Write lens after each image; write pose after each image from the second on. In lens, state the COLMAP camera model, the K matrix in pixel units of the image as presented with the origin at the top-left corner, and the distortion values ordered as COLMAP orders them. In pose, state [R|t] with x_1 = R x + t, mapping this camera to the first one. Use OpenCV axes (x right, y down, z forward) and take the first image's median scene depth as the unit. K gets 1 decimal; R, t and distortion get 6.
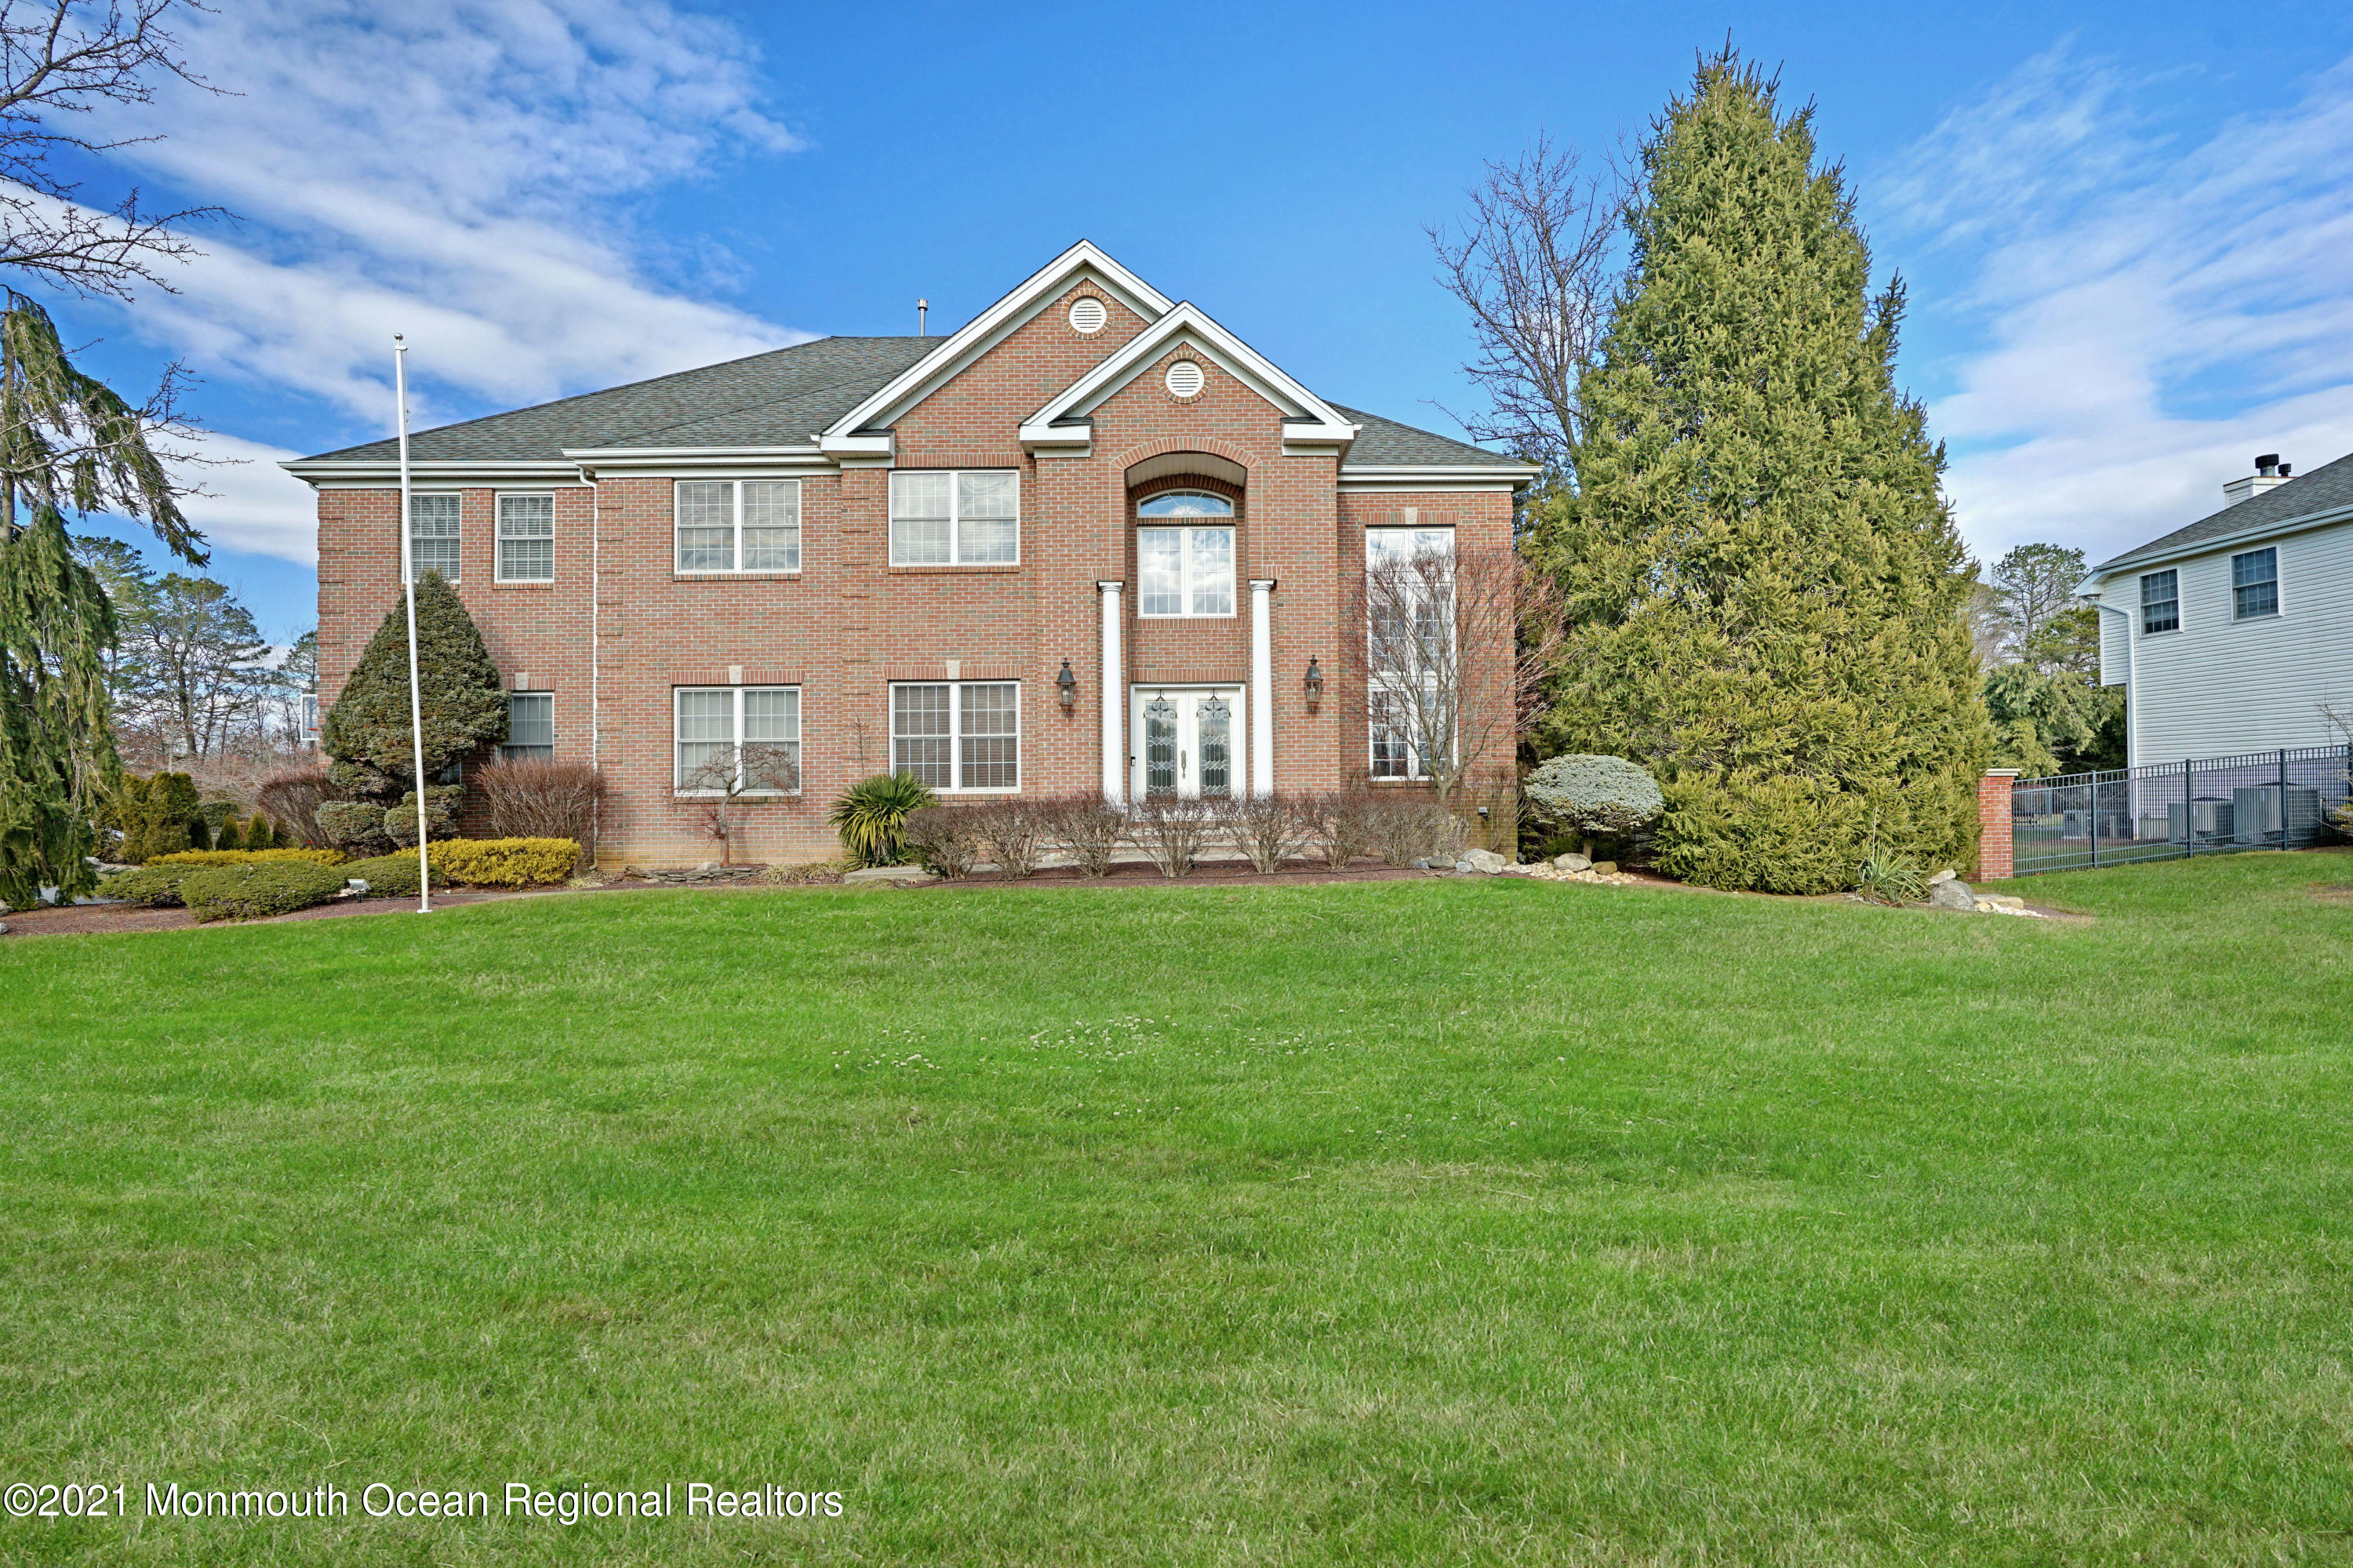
lens RADIAL K [[1060.3, 0, 1168.1], [0, 1060.3, 785.8], [0, 0, 1]] dist [-0.008143, 0.004136]
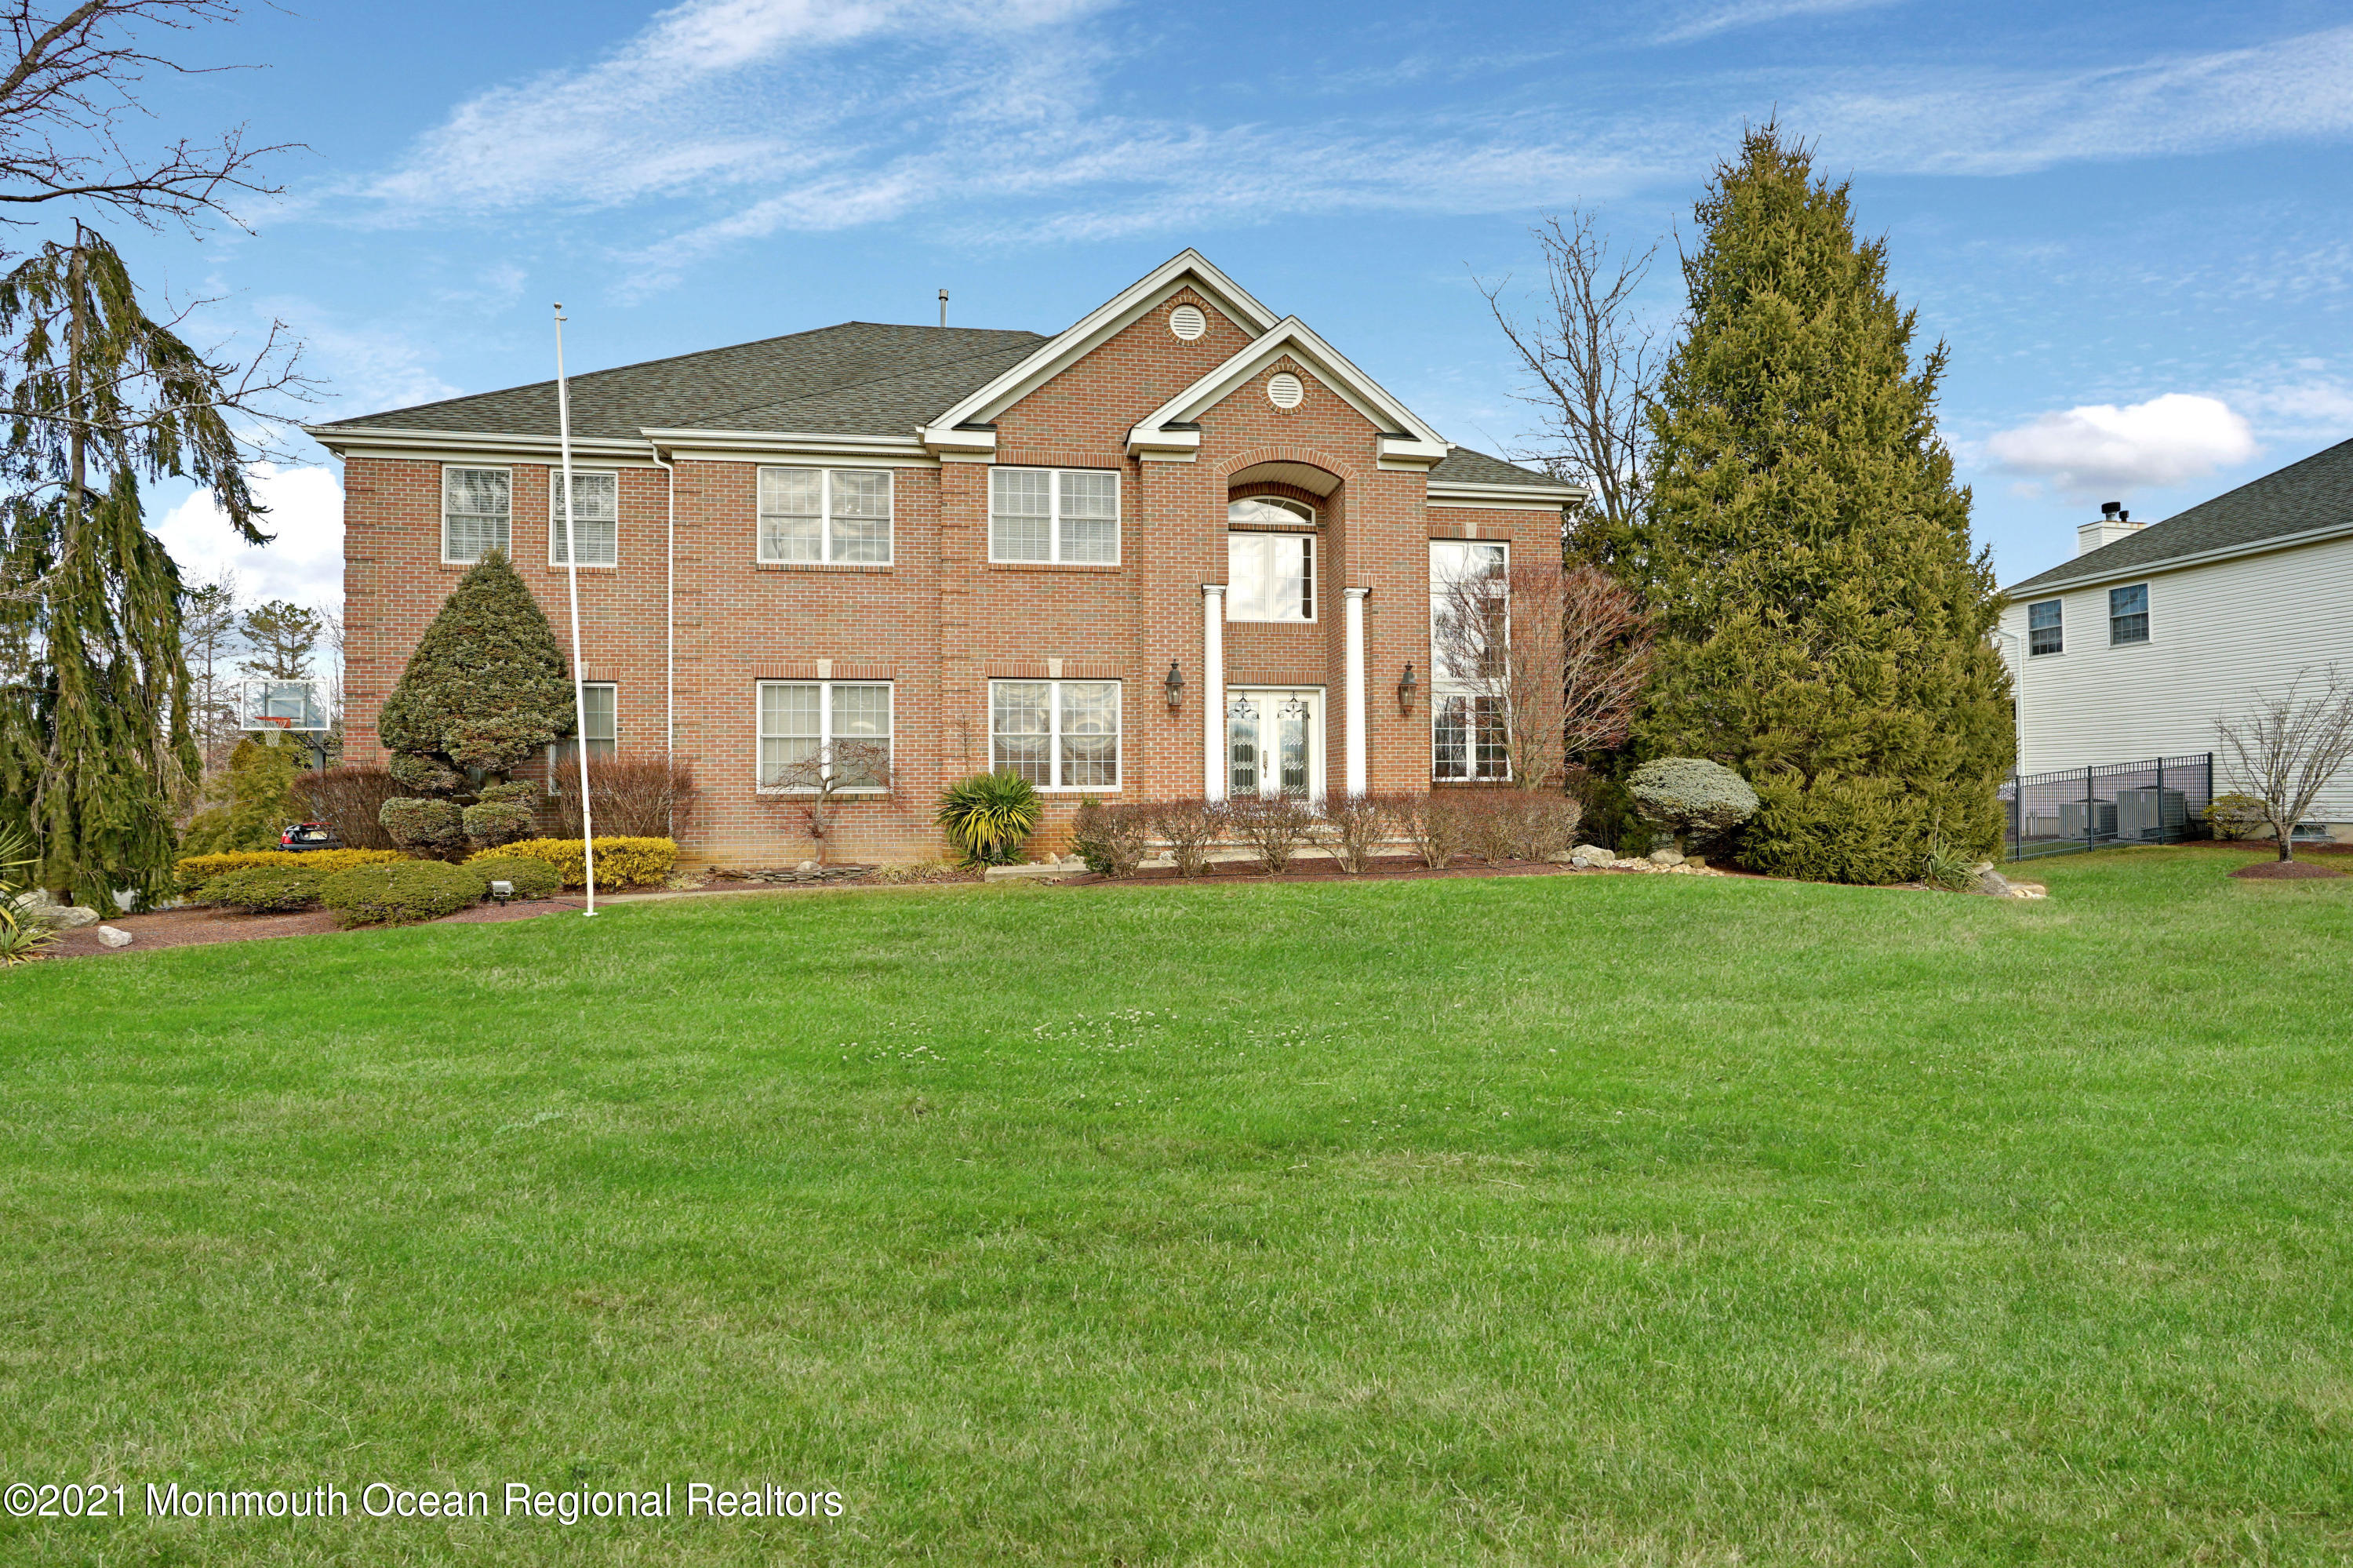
lens RADIAL K [[1060.3, 0, 1175.6], [0, 1060.3, 781.0], [0, 0, 1]] dist [-0.008143, 0.004136]
pose [[0.990631, 0.005040, 0.136470, -0.228215], [-0.004486, 0.999980, -0.004365, 0.001107], [-0.136490, 0.003711, 0.990635, -0.006125]]
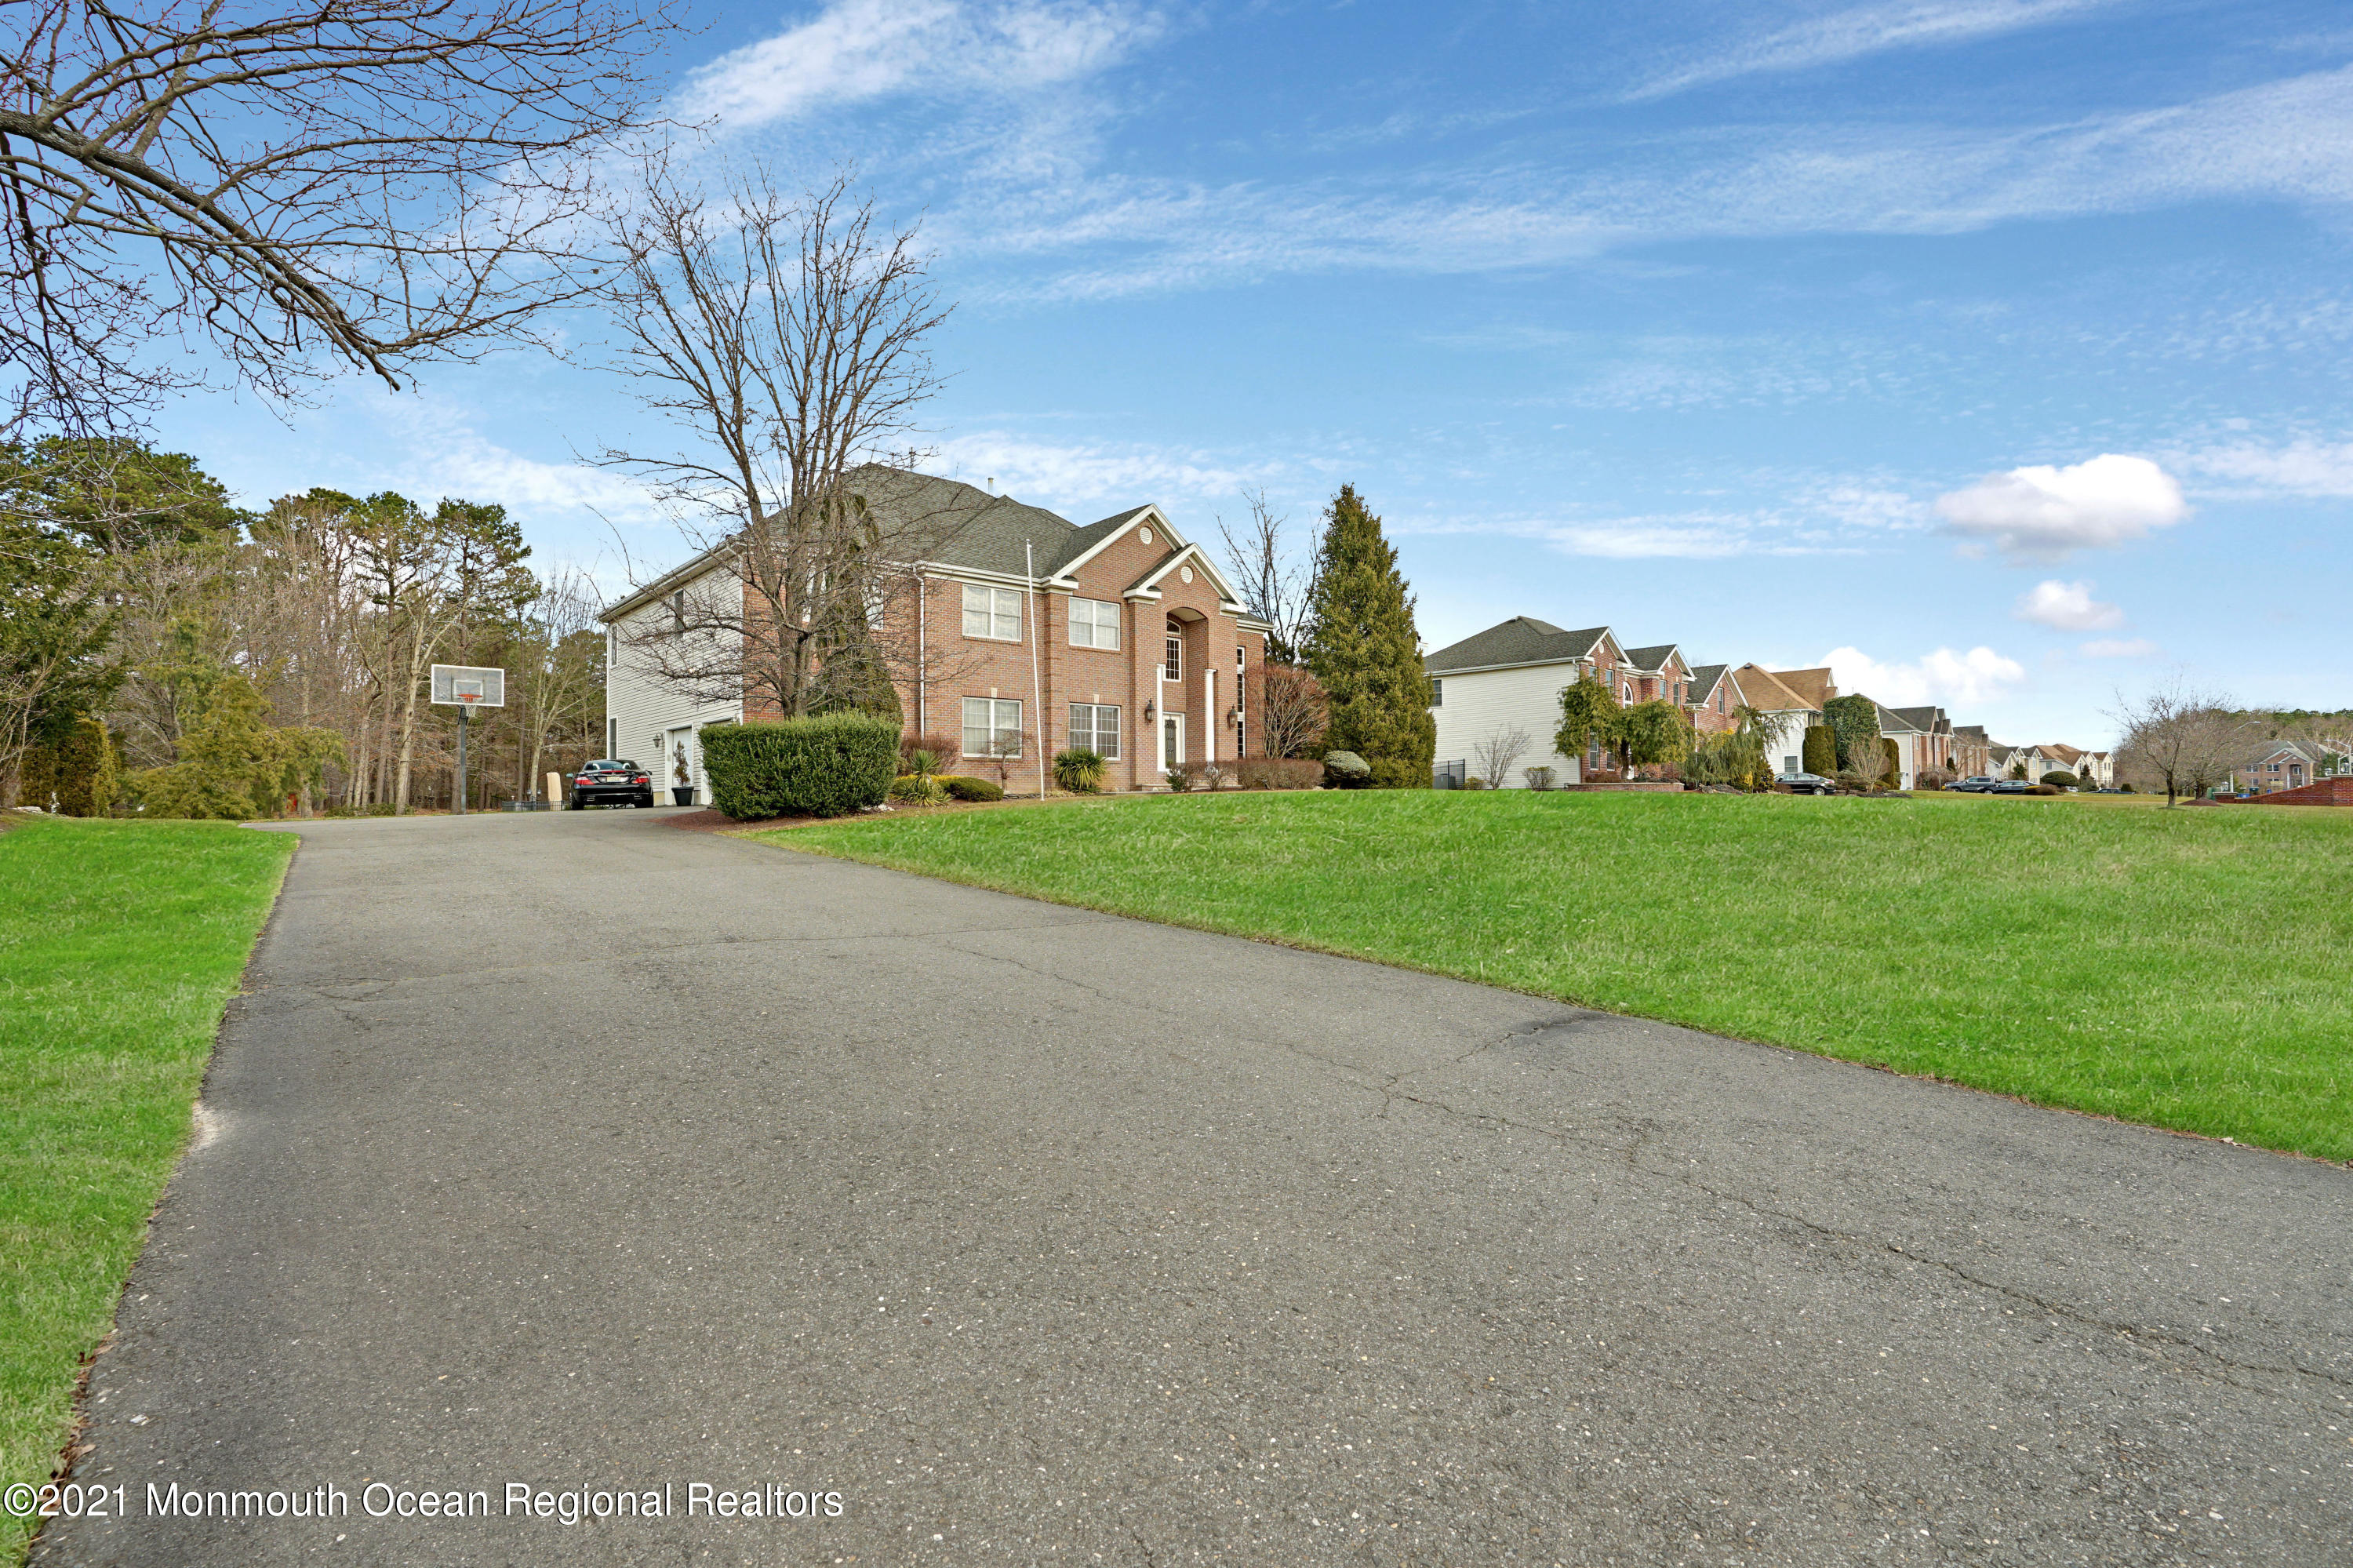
lens RADIAL K [[1060.3, 0, 1182.4], [0, 1060.3, 787.2], [0, 0, 1]] dist [-0.008143, 0.004136]
pose [[0.753885, 0.014421, 0.656849, -1.434057], [-0.011906, 0.999895, -0.008288, 0.077709], [-0.656899, -0.001572, 0.753977, -0.660534]]
